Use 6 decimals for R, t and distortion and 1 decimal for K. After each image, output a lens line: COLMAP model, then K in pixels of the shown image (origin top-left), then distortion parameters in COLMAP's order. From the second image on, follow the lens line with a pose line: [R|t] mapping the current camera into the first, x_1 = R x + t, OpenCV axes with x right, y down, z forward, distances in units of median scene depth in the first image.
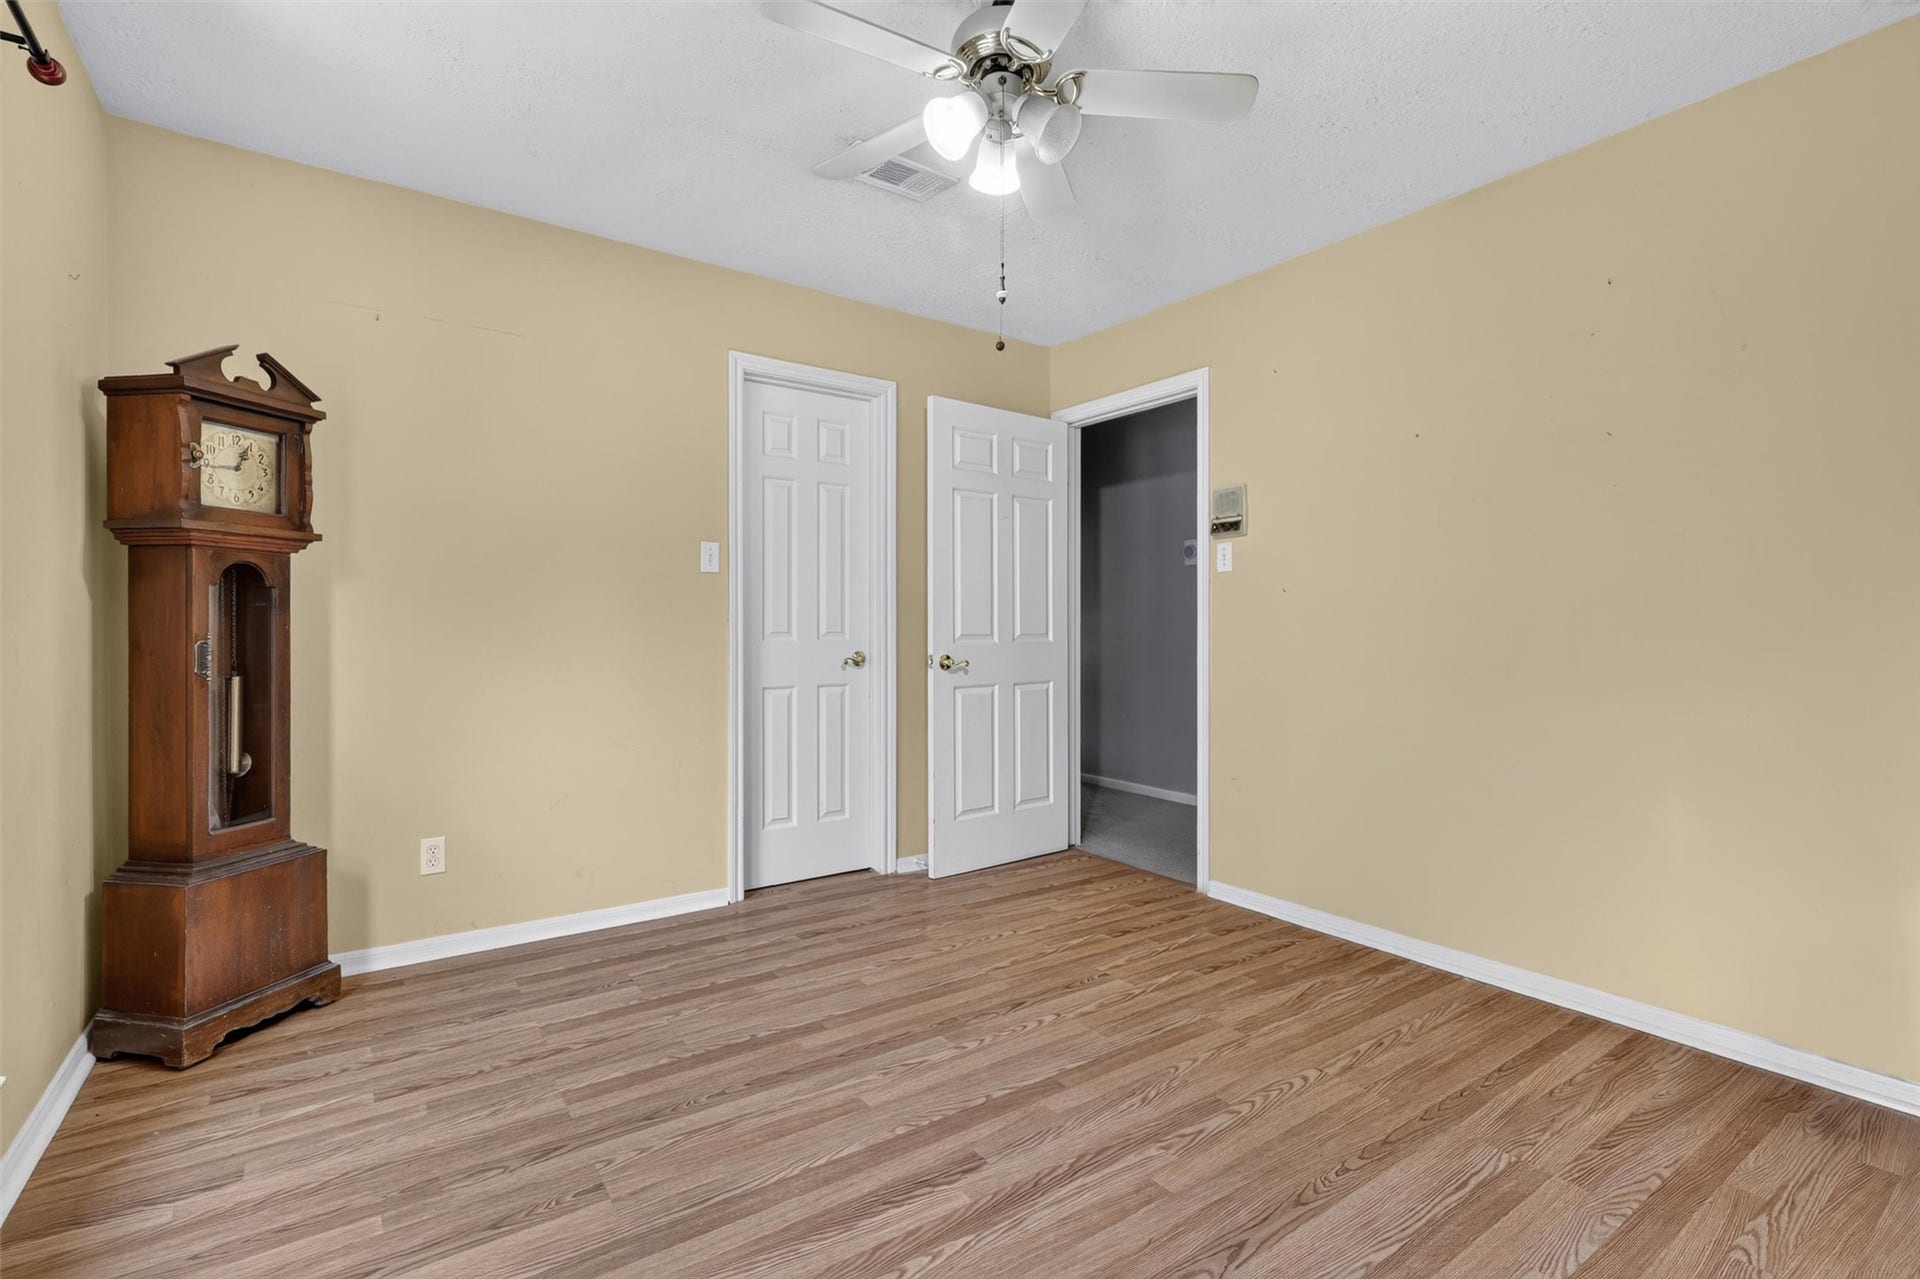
lens RADIAL K [[873.0, 0, 975.1], [0, 873.0, 634.9], [0, 0, 1]] dist [0.004570, -0.000538]
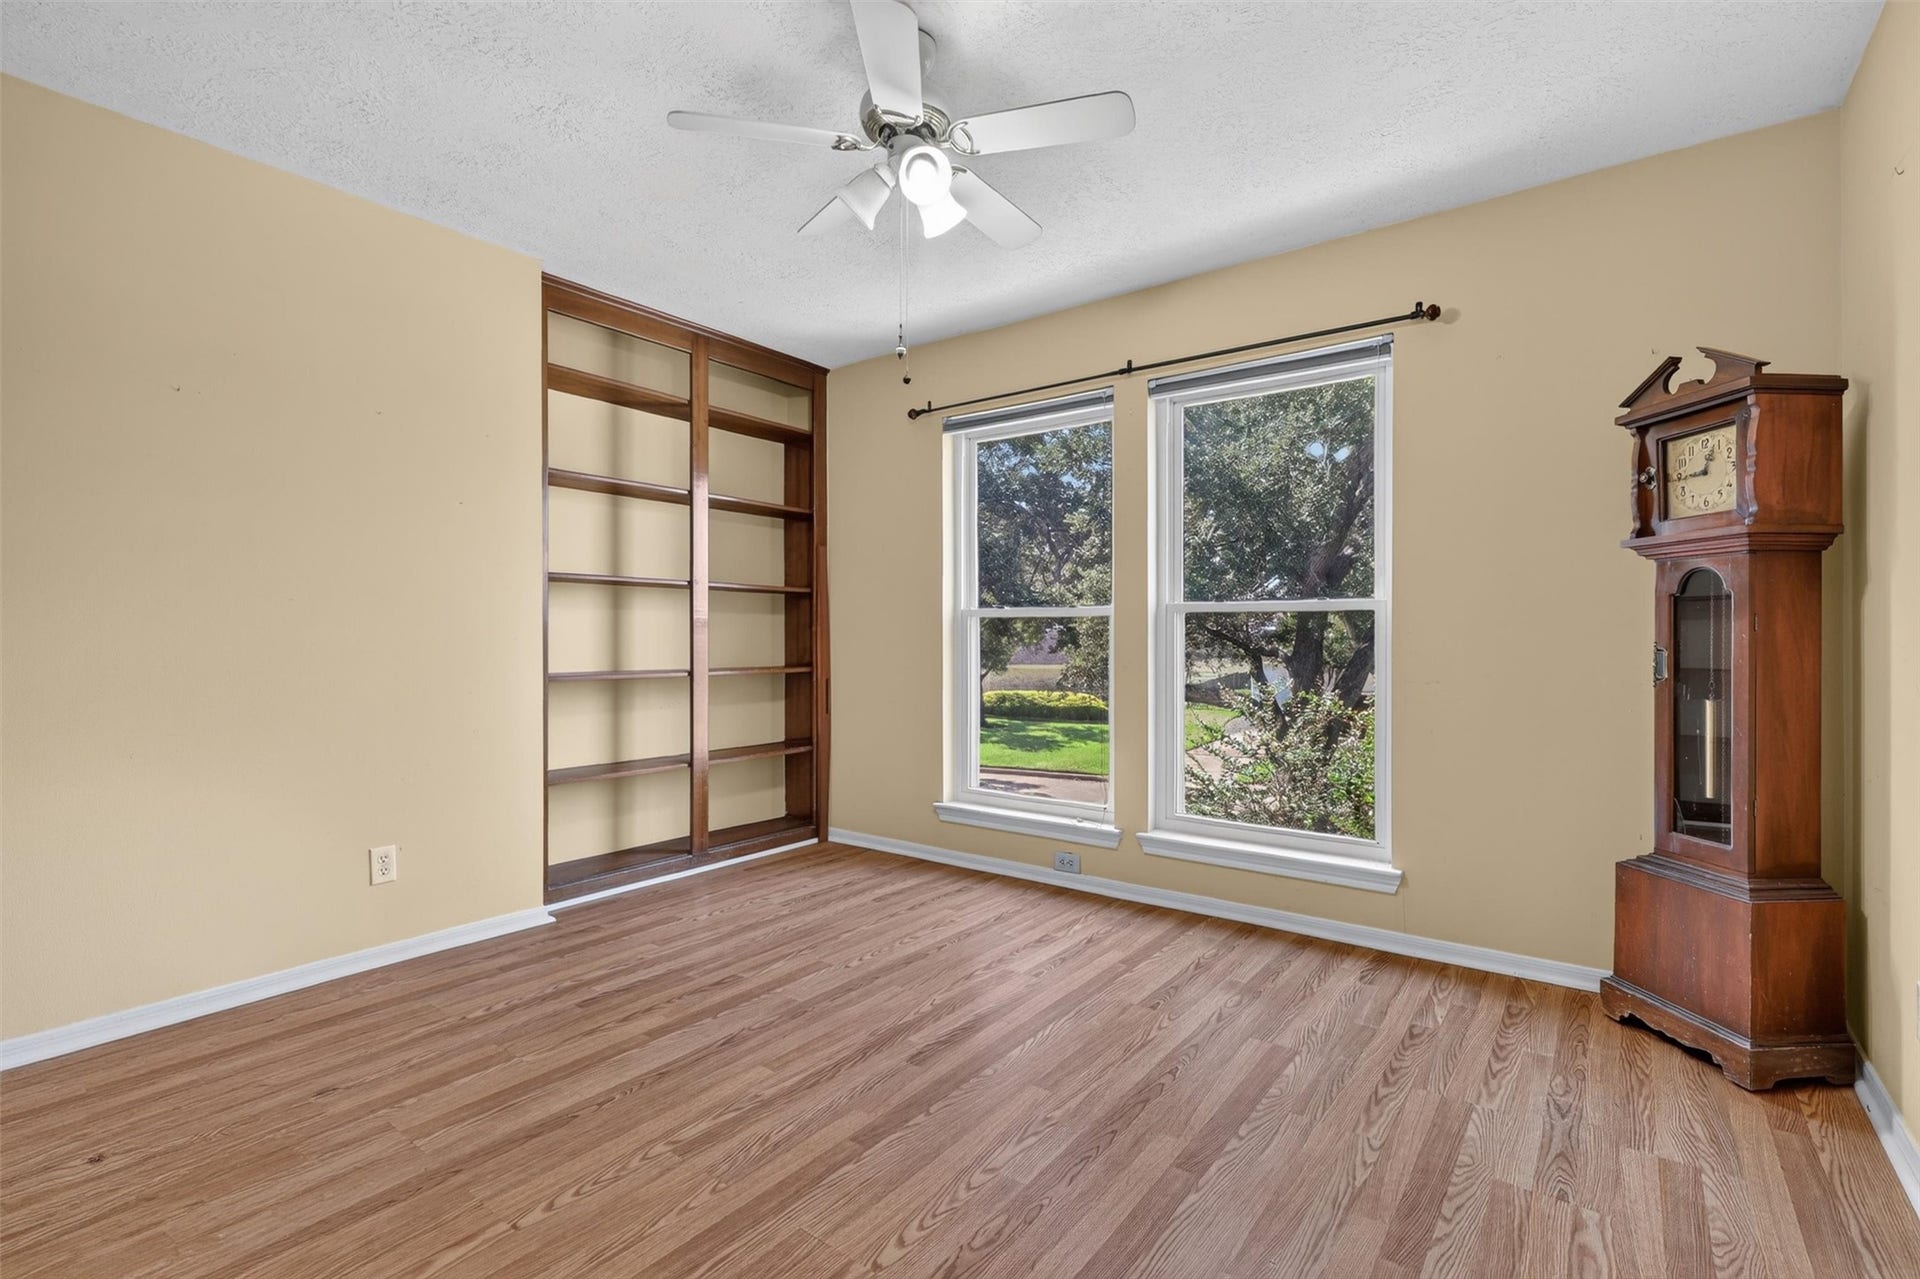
lens RADIAL K [[873.0, 0, 972.8], [0, 873.0, 635.5], [0, 0, 1]] dist [0.004570, -0.000538]
pose [[-0.954931, -0.001496, -0.296823, 0.261732], [-0.003653, 0.999971, 0.006713, -0.014972], [0.296804, 0.007494, -0.954909, 1.966535]]
